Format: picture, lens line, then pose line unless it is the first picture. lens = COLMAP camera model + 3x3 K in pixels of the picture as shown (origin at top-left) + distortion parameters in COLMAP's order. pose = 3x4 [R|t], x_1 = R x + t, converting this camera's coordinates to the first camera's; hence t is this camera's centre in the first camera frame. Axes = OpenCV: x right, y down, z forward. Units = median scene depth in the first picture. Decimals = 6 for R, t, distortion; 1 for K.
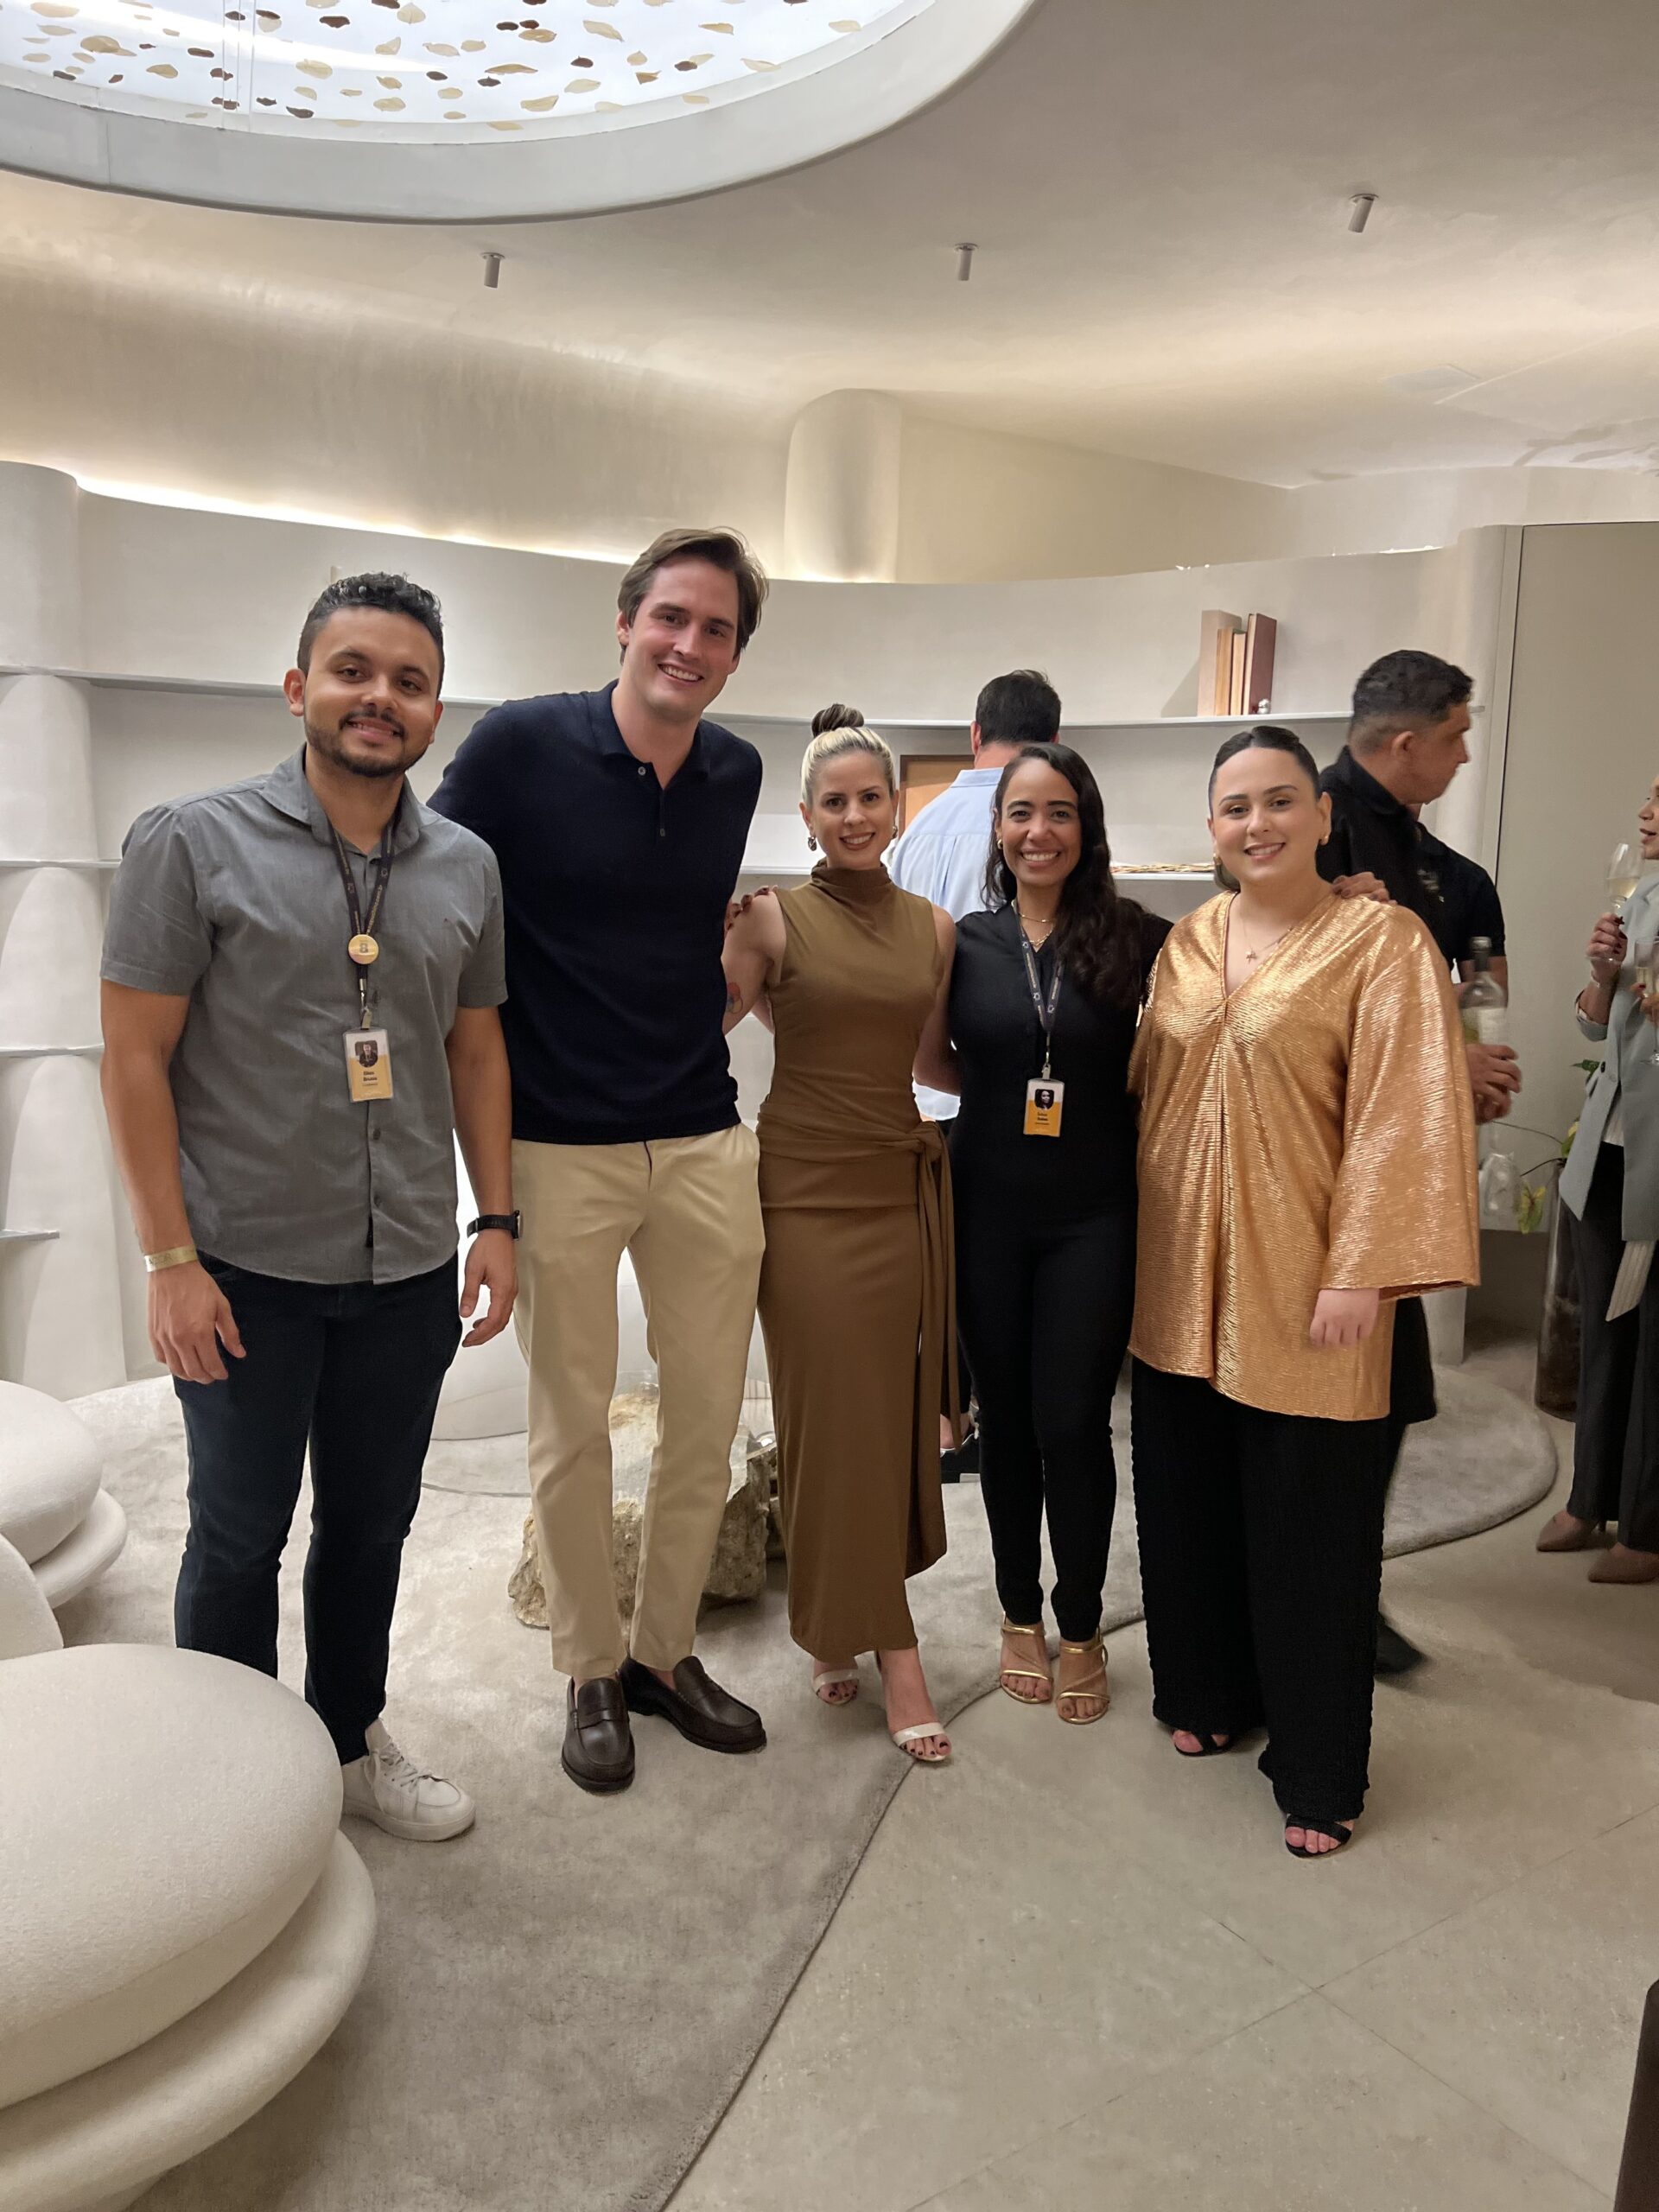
lens RADIAL K [[1676.3, 0, 827.5], [0, 1676.3, 1122.1], [0, 0, 1]] dist [0.043884, -0.054871]
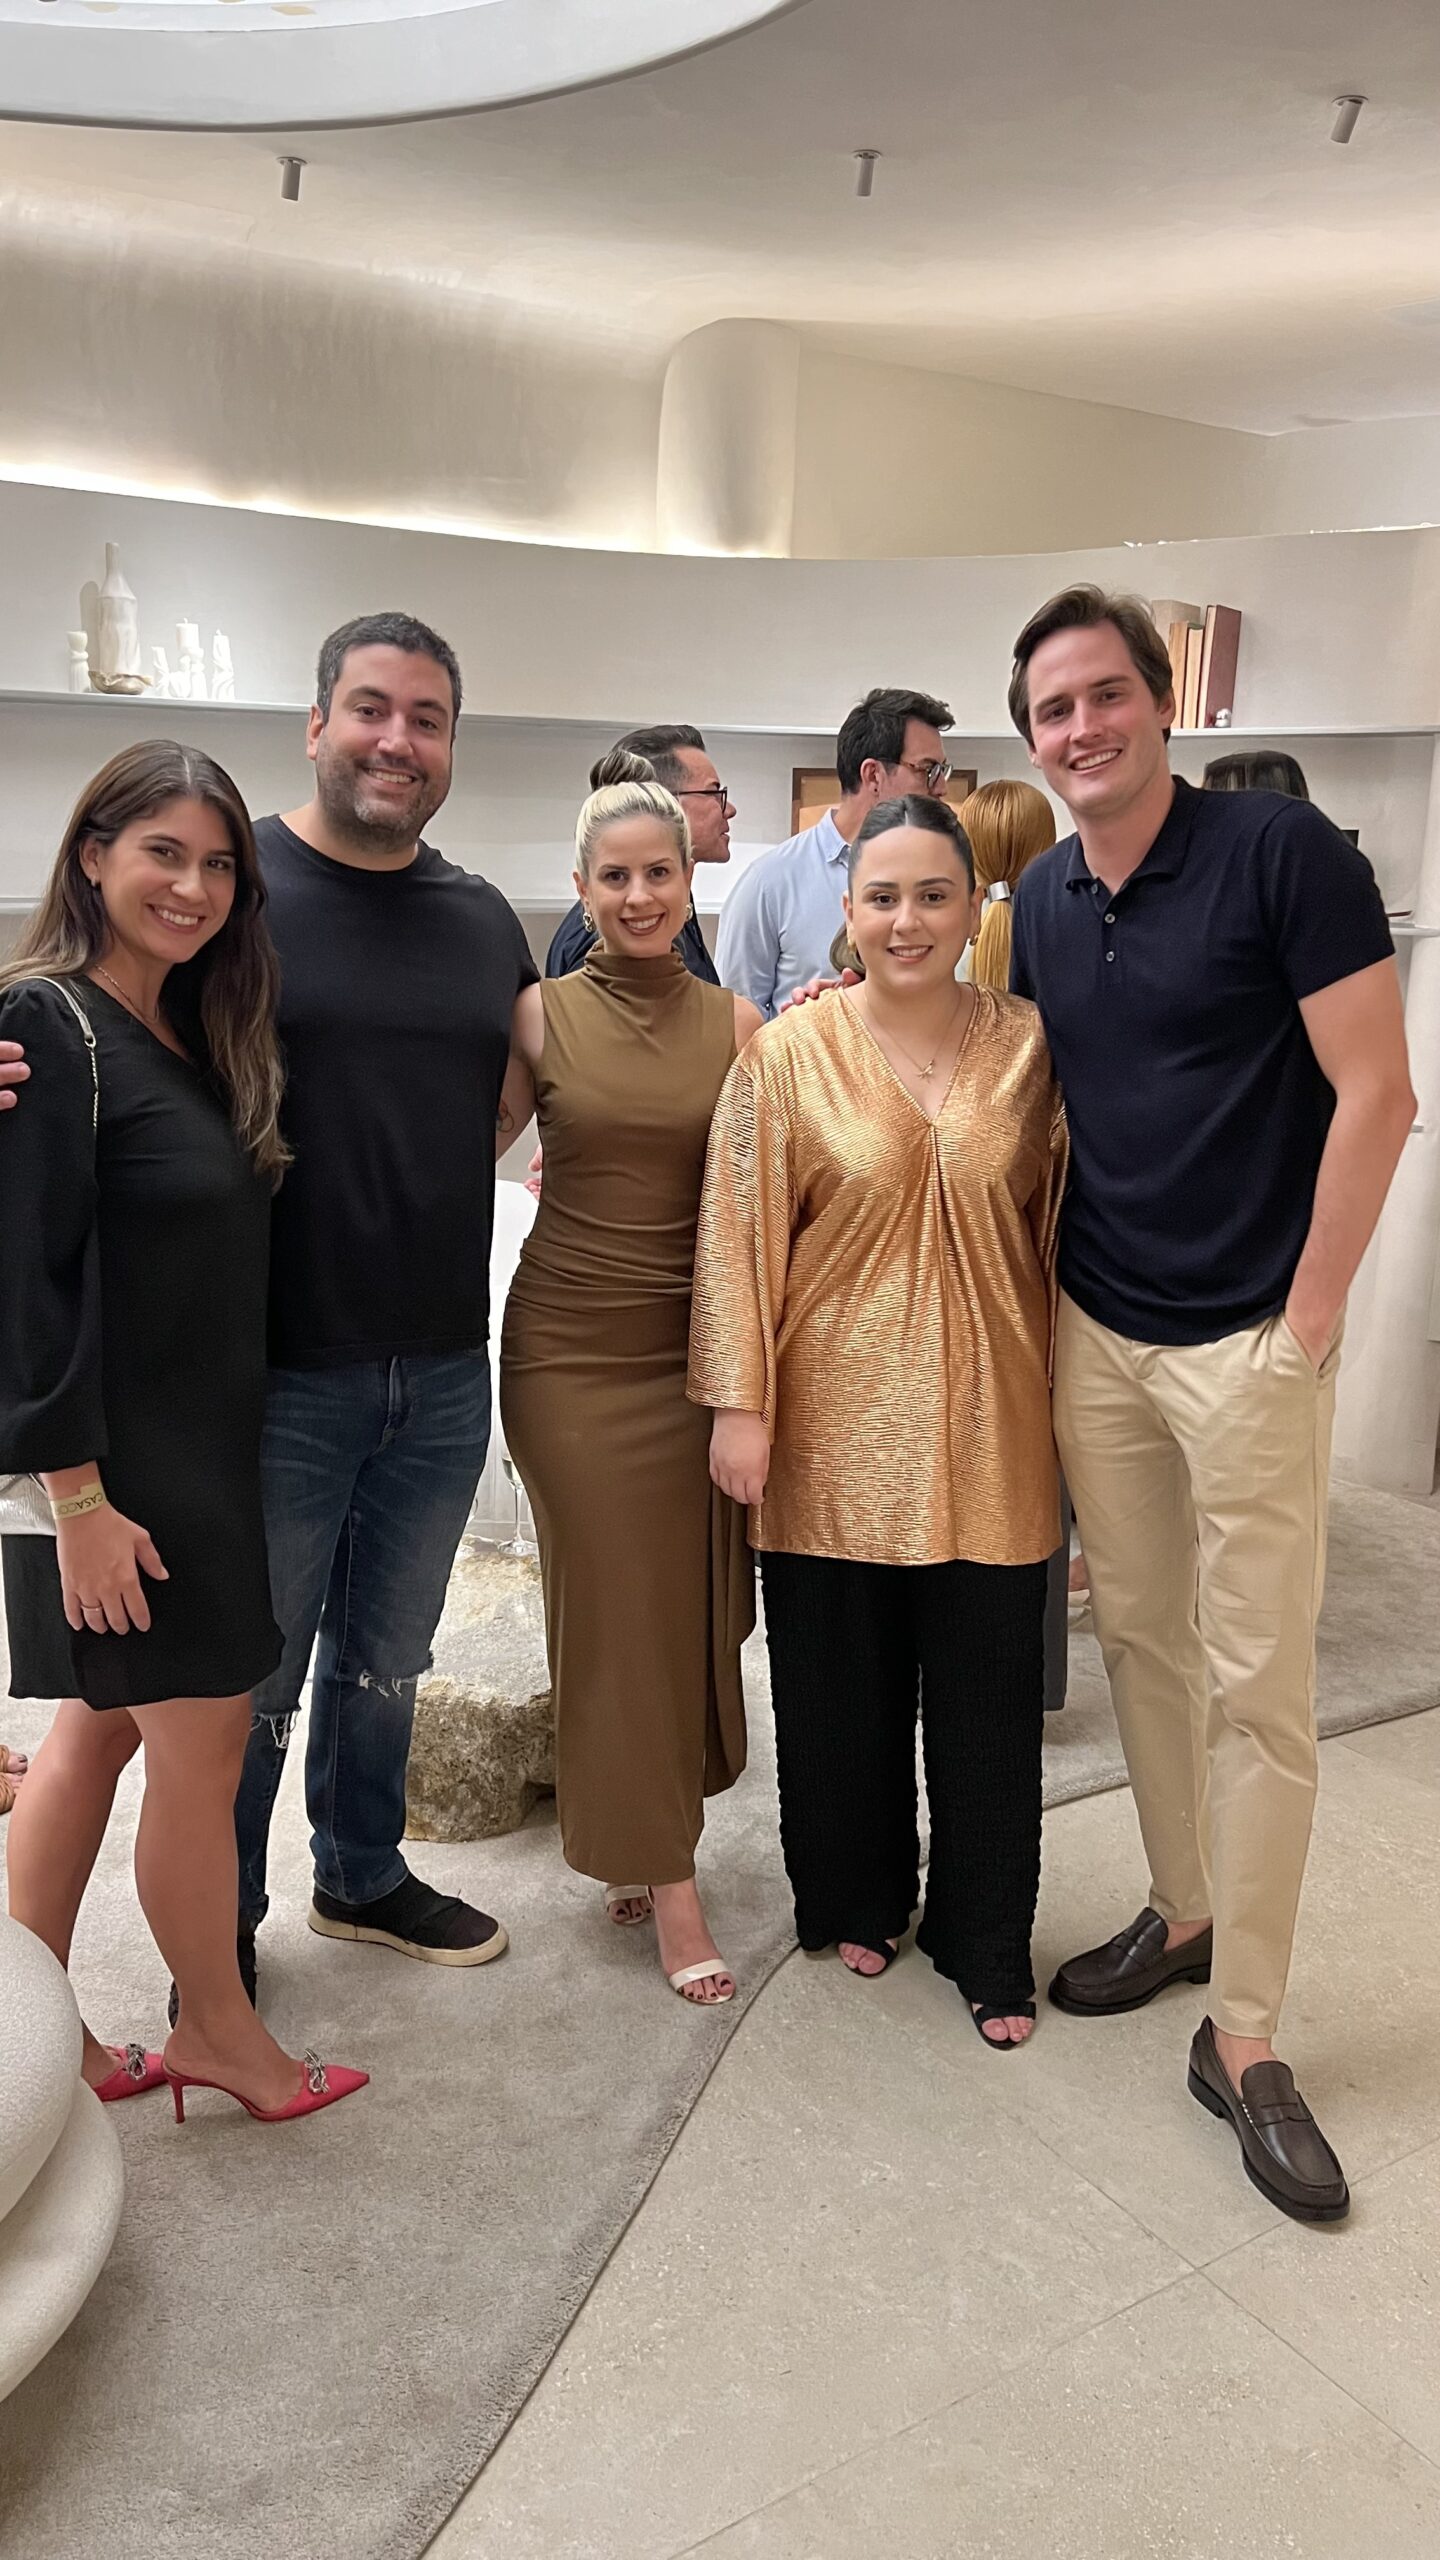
lens RADIAL K [[1943.3, 0, 733.3], [0, 1943.3, 1297.1], [0, 0, 1]] dist [0.037953, -0.043605]
pose [[0.999969, 0.007036, -0.003412, 0.032135], [-0.006768, 0.997309, 0.072999, -0.044383], [0.003917, -0.072974, 0.997326, 0.014129]]
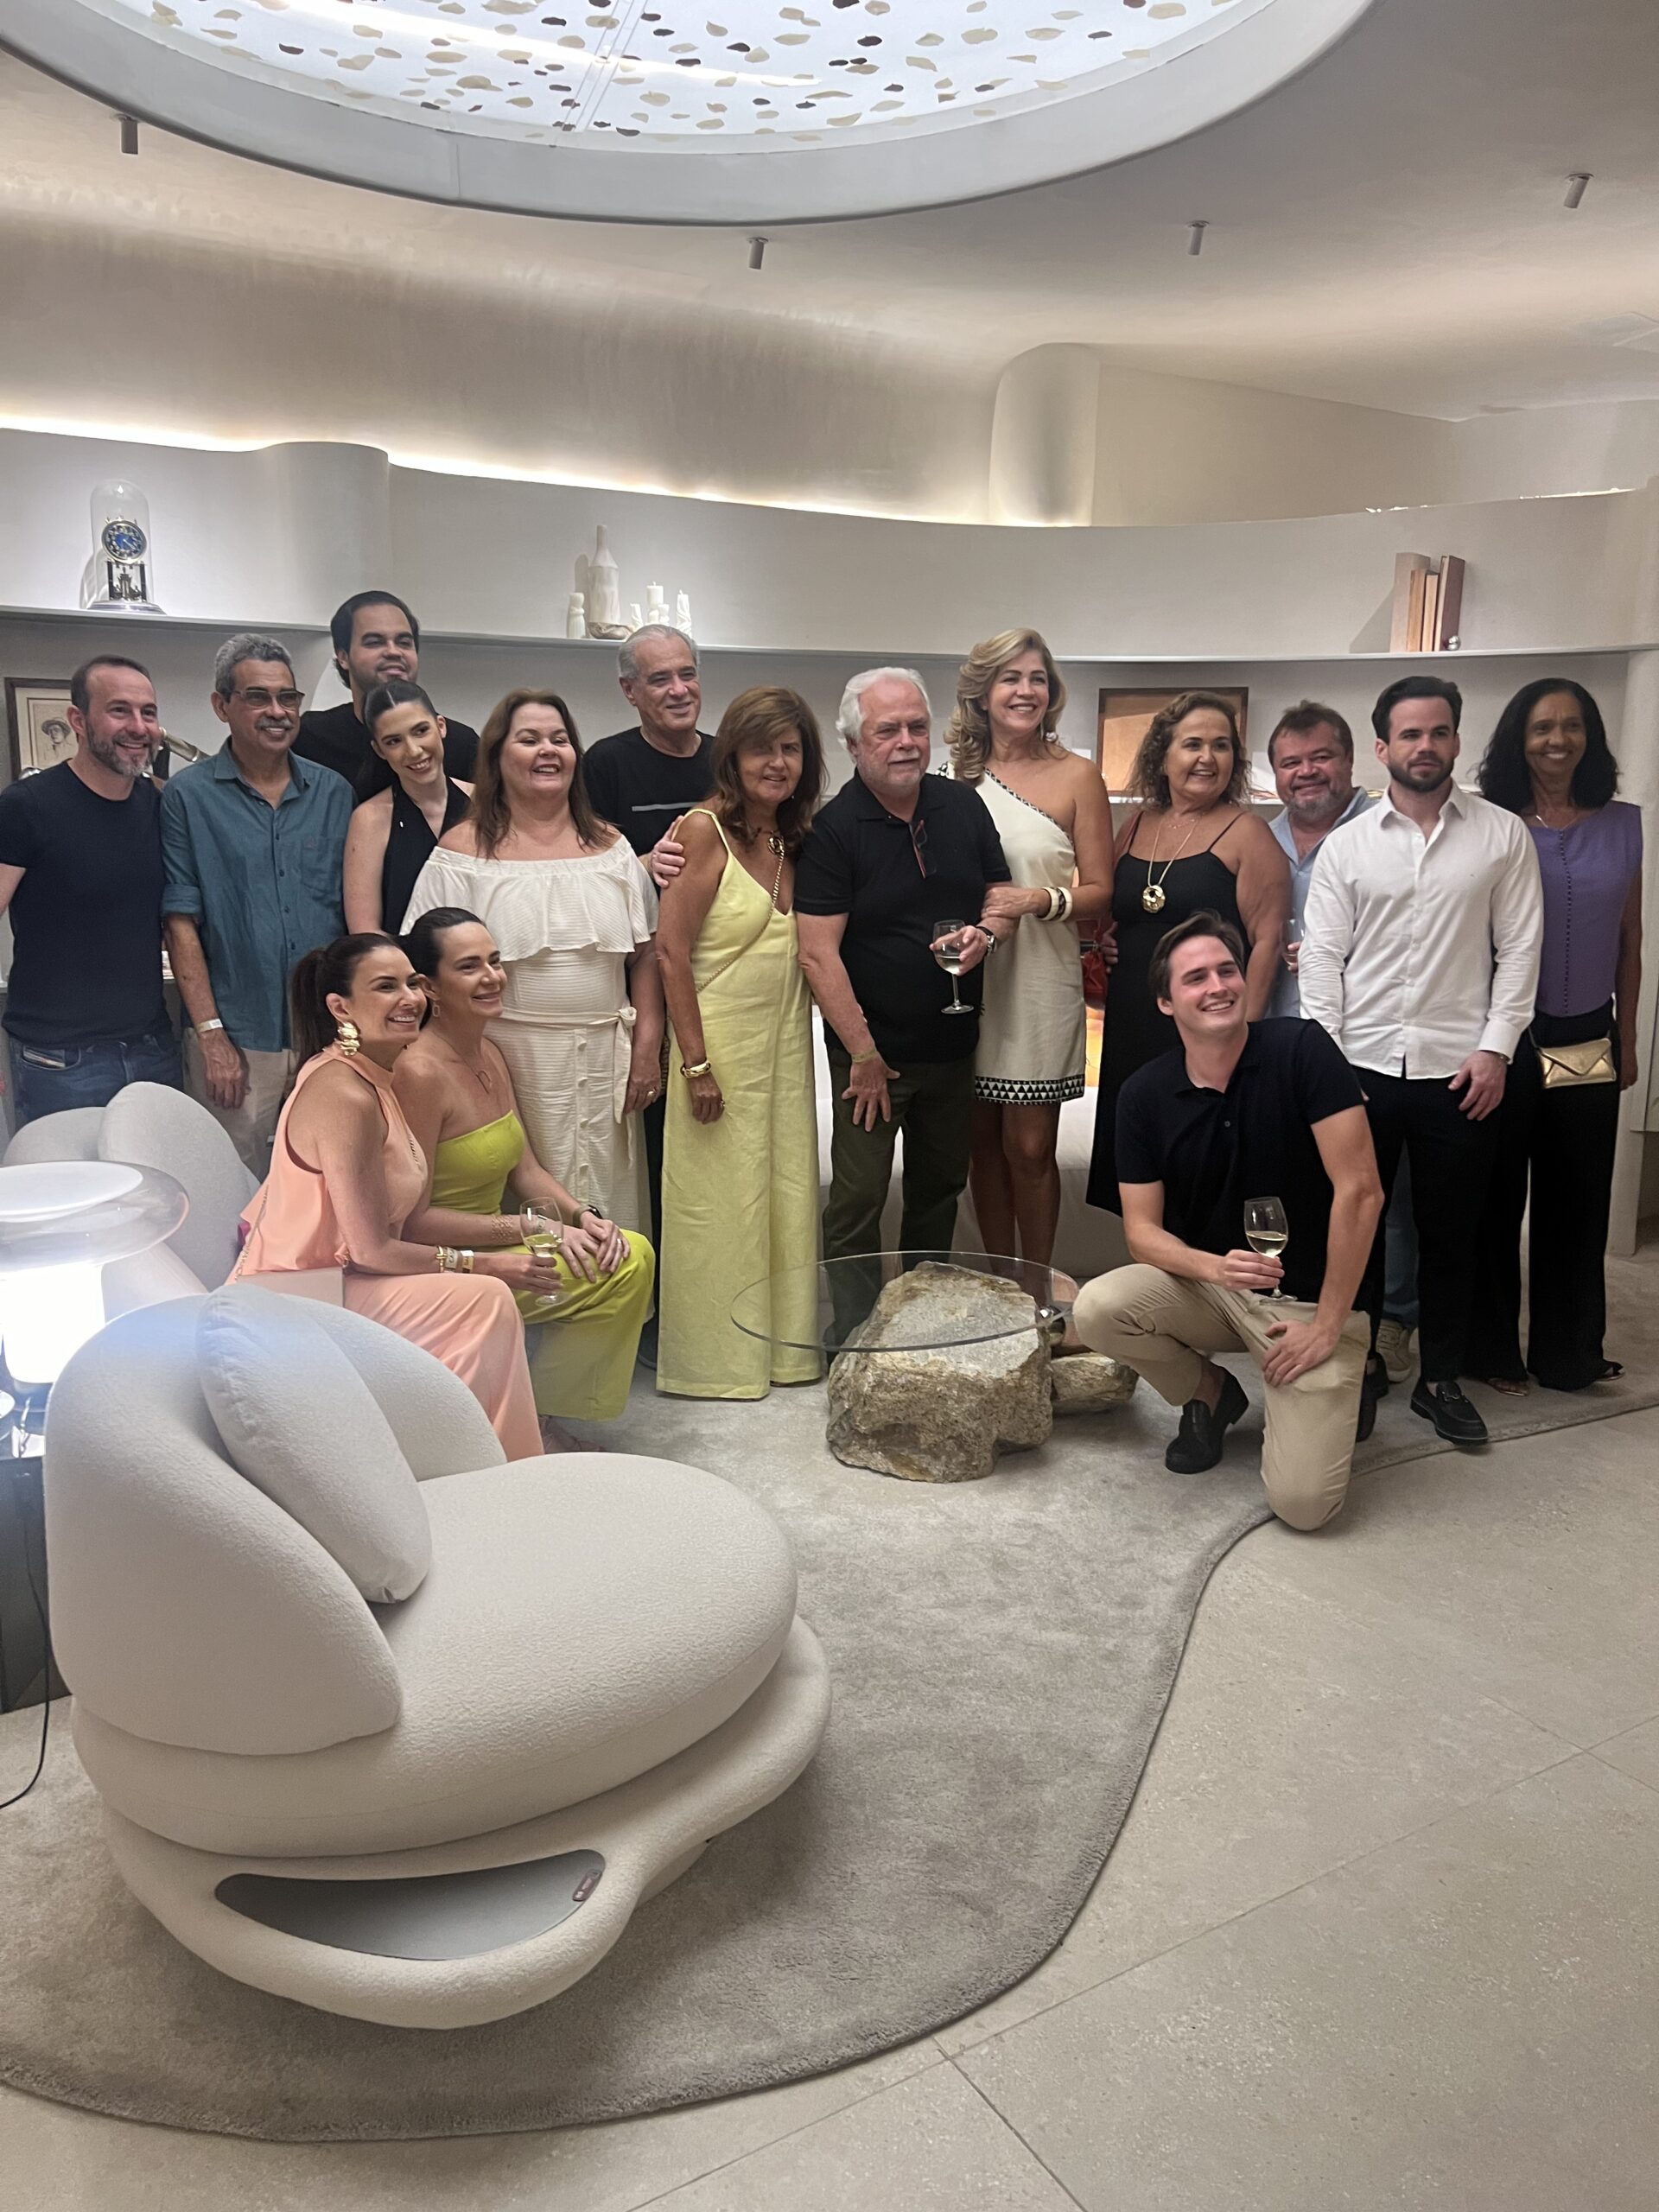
lens RADIAL K [[1676.3, 0, 834.0], [0, 1676.3, 1093.7], [0, 0, 1]] dist [0.043884, -0.054871]
pose [[0.999119, 0.000744, -0.041968, -0.137864], [0.000779, 0.999343, 0.036241, -0.000080], [0.041967, -0.036241, 0.998461, -0.147277]]
